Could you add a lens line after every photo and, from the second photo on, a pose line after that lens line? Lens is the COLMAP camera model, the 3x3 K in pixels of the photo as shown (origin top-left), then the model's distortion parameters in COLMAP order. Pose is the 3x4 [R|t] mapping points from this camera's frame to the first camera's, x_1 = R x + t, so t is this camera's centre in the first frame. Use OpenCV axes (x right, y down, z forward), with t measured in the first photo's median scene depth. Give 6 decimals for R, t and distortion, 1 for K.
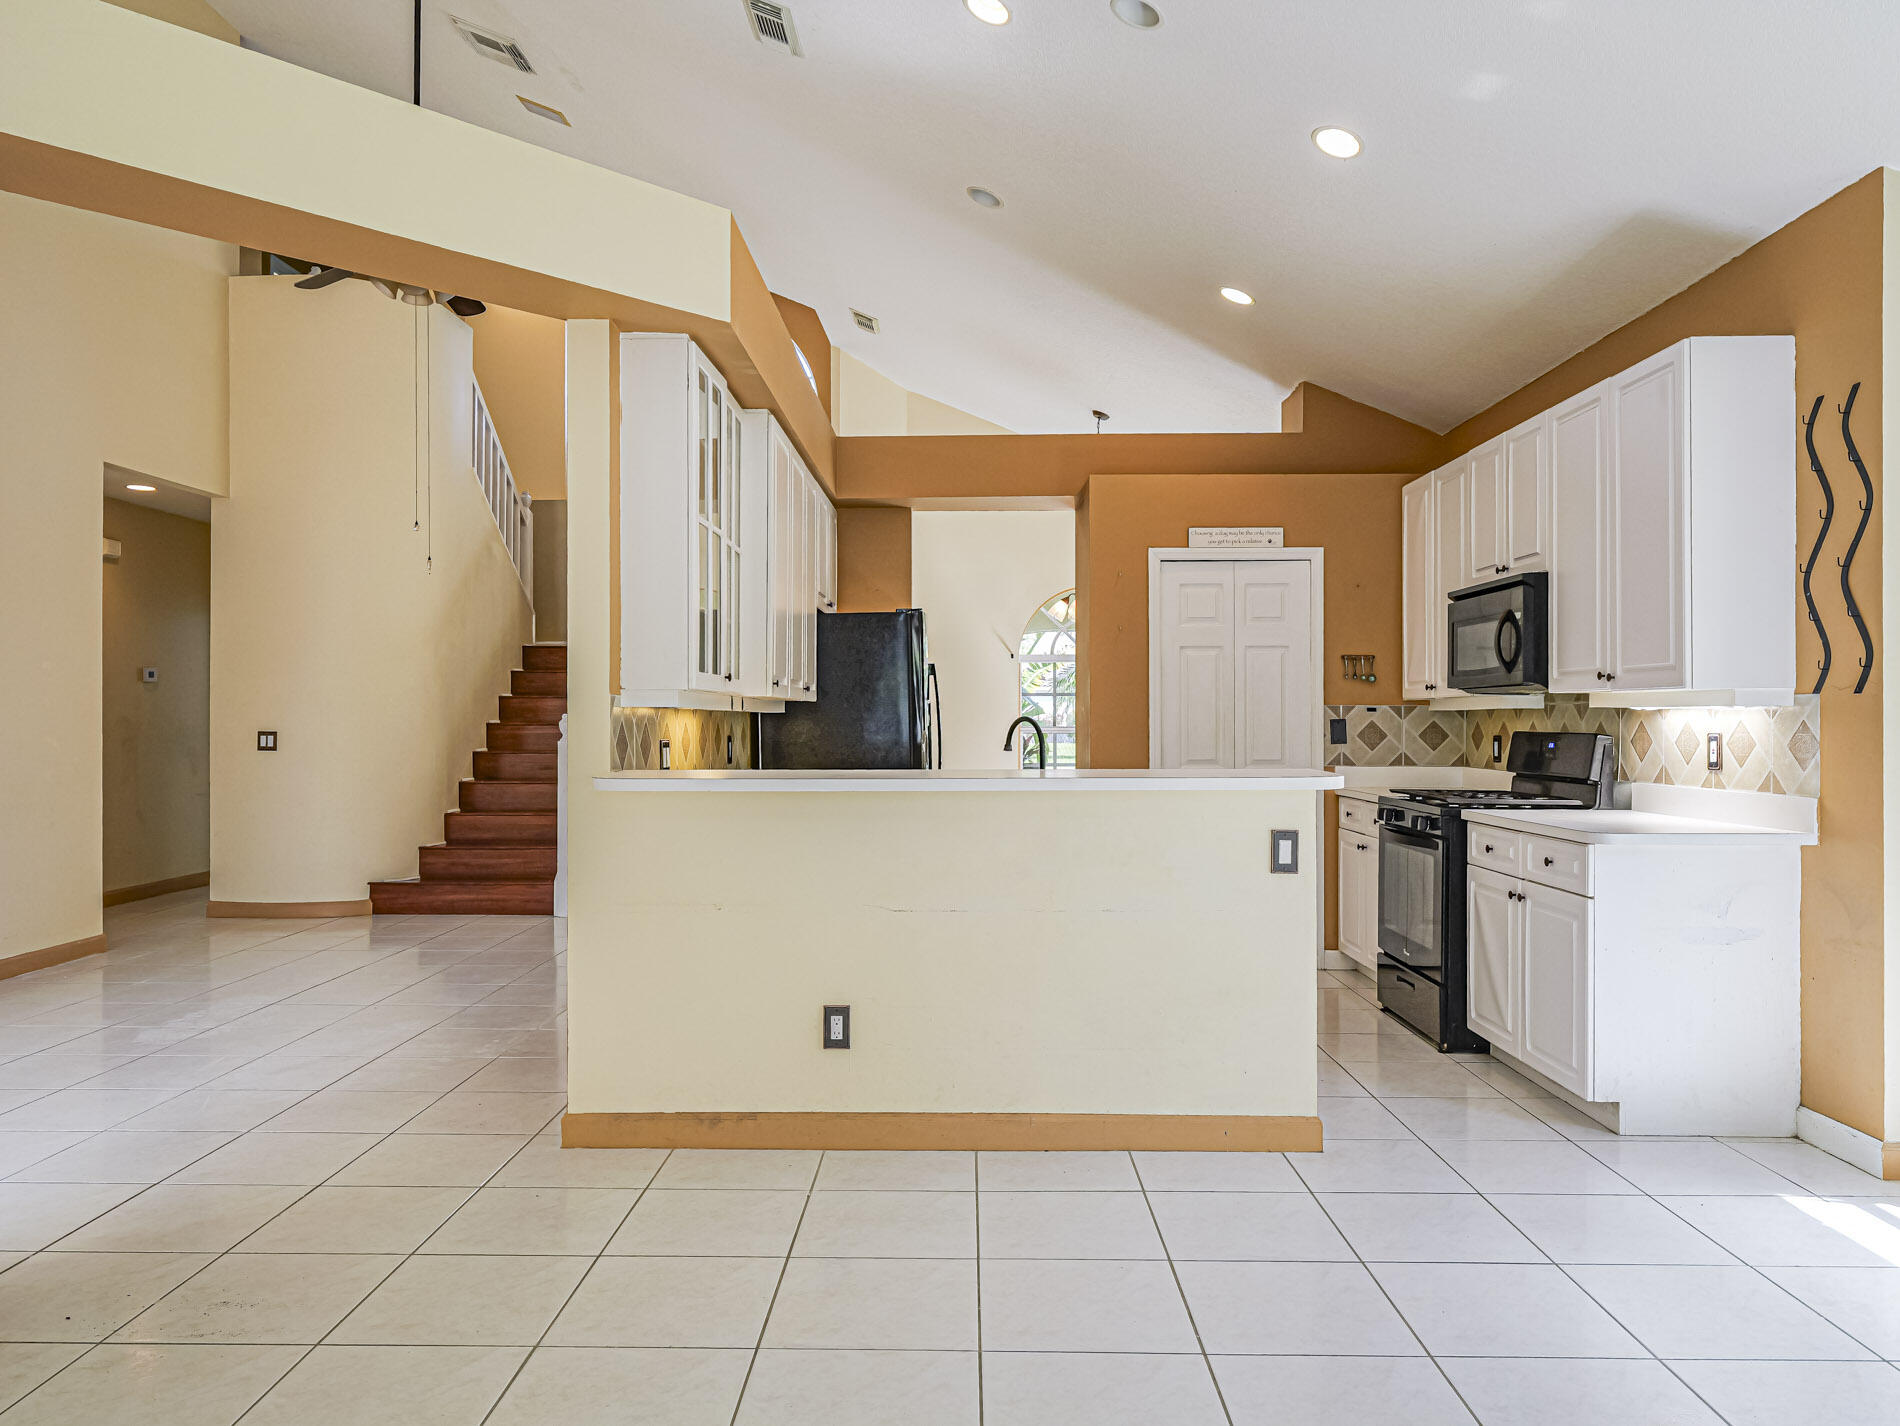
lens RADIAL K [[1291.3, 0, 940.3], [0, 1291.3, 703.6], [0, 0, 1]] dist [-0.001070, 0.000193]
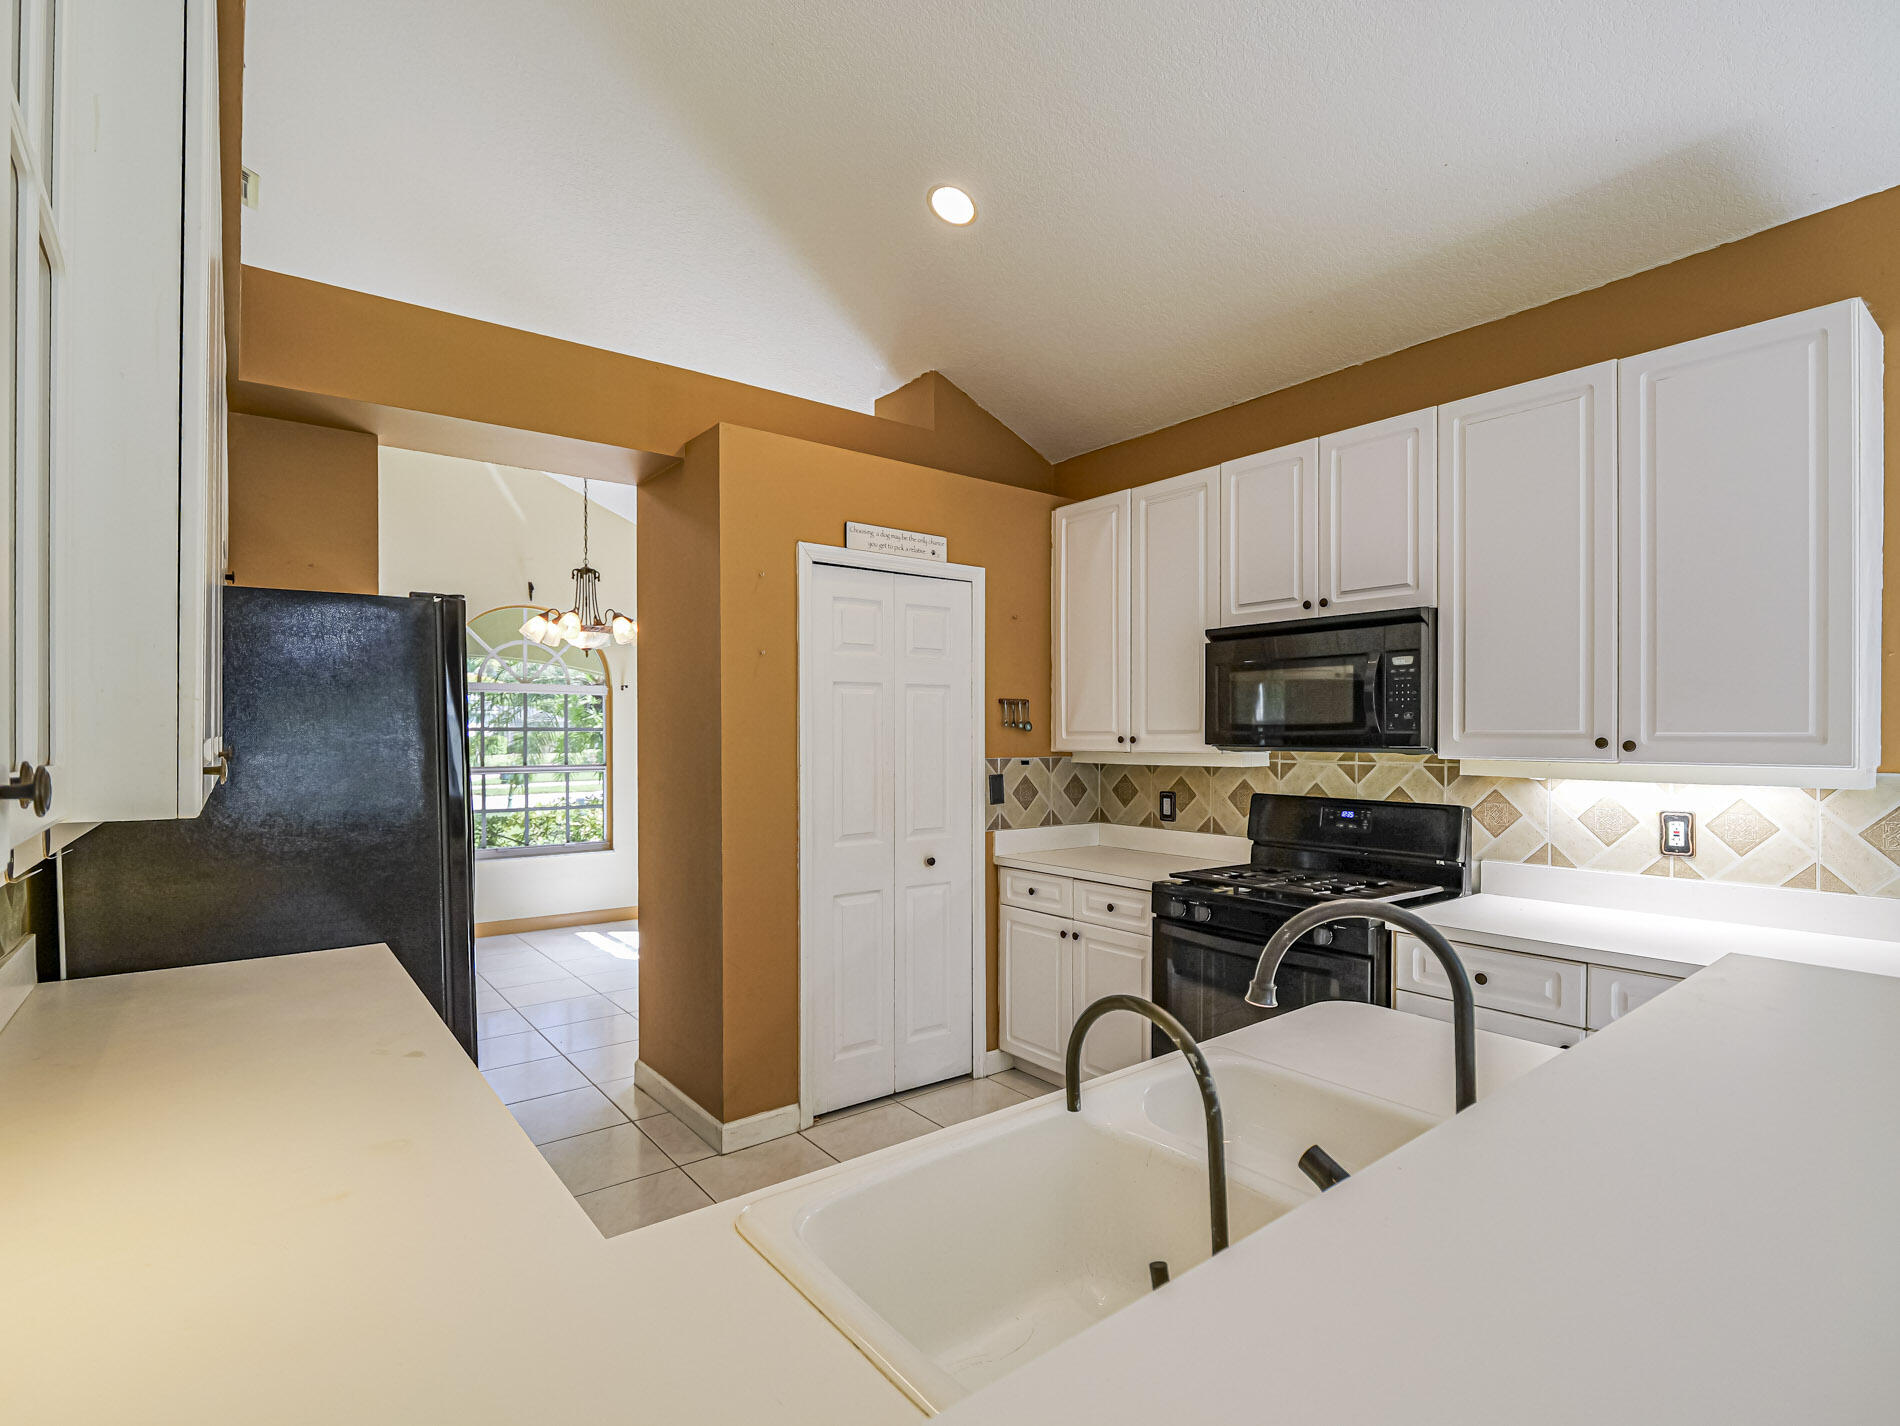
lens RADIAL K [[921.2, 0, 943.0], [0, 921.2, 734.8], [0, 0, 1]] dist [-0.004506, -0.000760]
pose [[0.775908, -0.002177, 0.630843, -0.112593], [-0.006043, 0.999923, 0.010883, -0.023483], [-0.630817, -0.012256, 0.775835, 0.644279]]
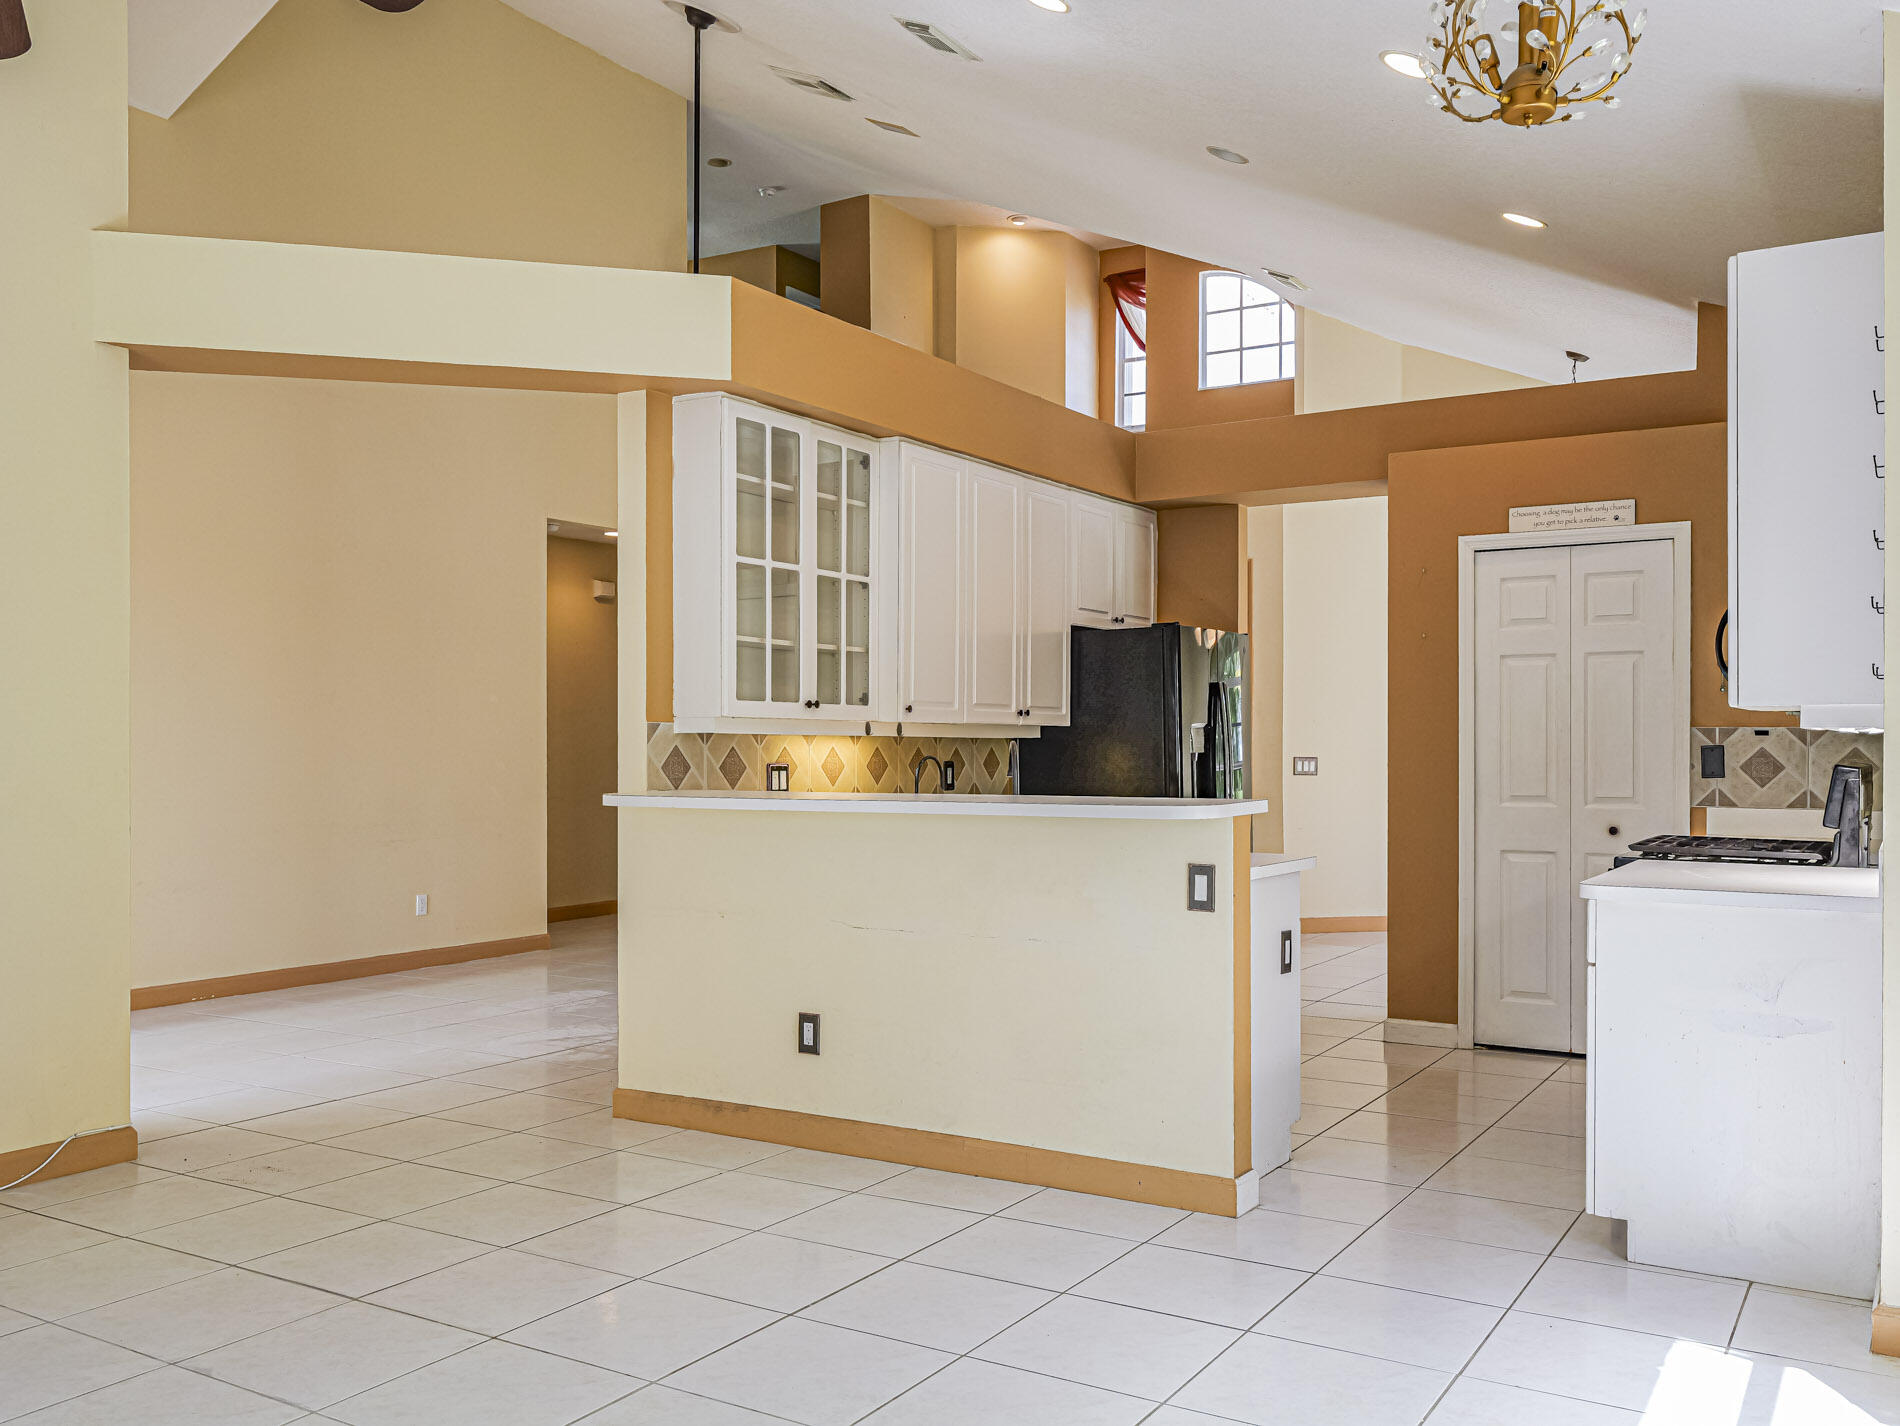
lens RADIAL K [[1607.2, 0, 946.6], [0, 1607.2, 741.5], [0, 0, 1]] dist [0.010572, -0.001741]
pose [[0.862195, 0.000145, -0.506577, 0.462769], [0.004413, 0.999960, 0.007797, 0.000224], [0.506558, -0.008958, 0.862160, -0.054671]]
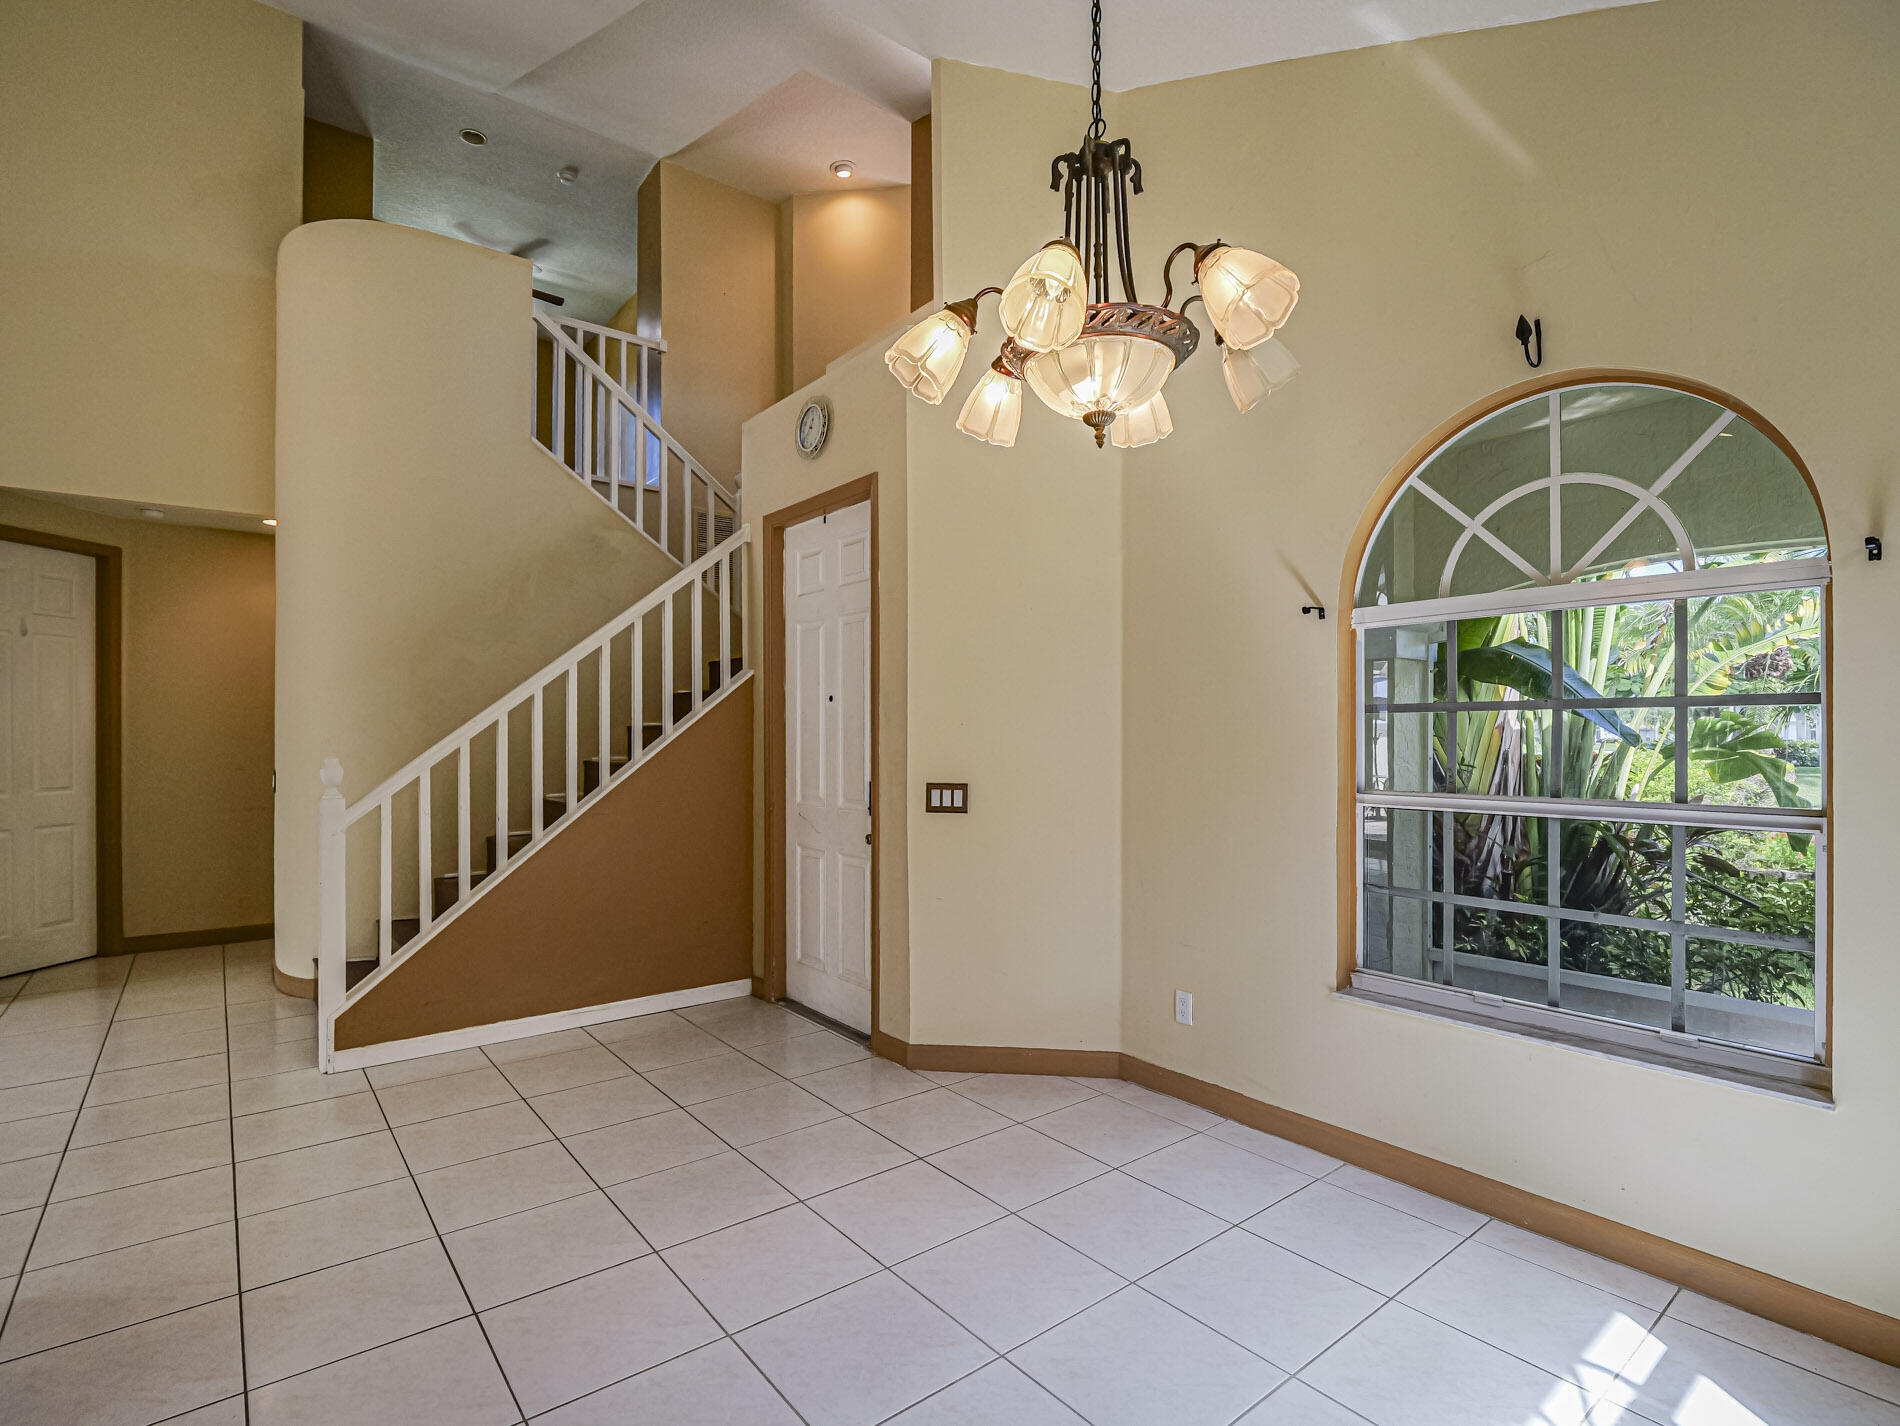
lens RADIAL K [[921.2, 0, 943.0], [0, 921.2, 734.8], [0, 0, 1]] dist [-0.004506, -0.000760]
pose [[0.636411, -0.001395, -0.771349, 0.379447], [0.008056, 0.999956, 0.004838, -0.002841], [0.771308, -0.009293, 0.636394, 1.381109]]
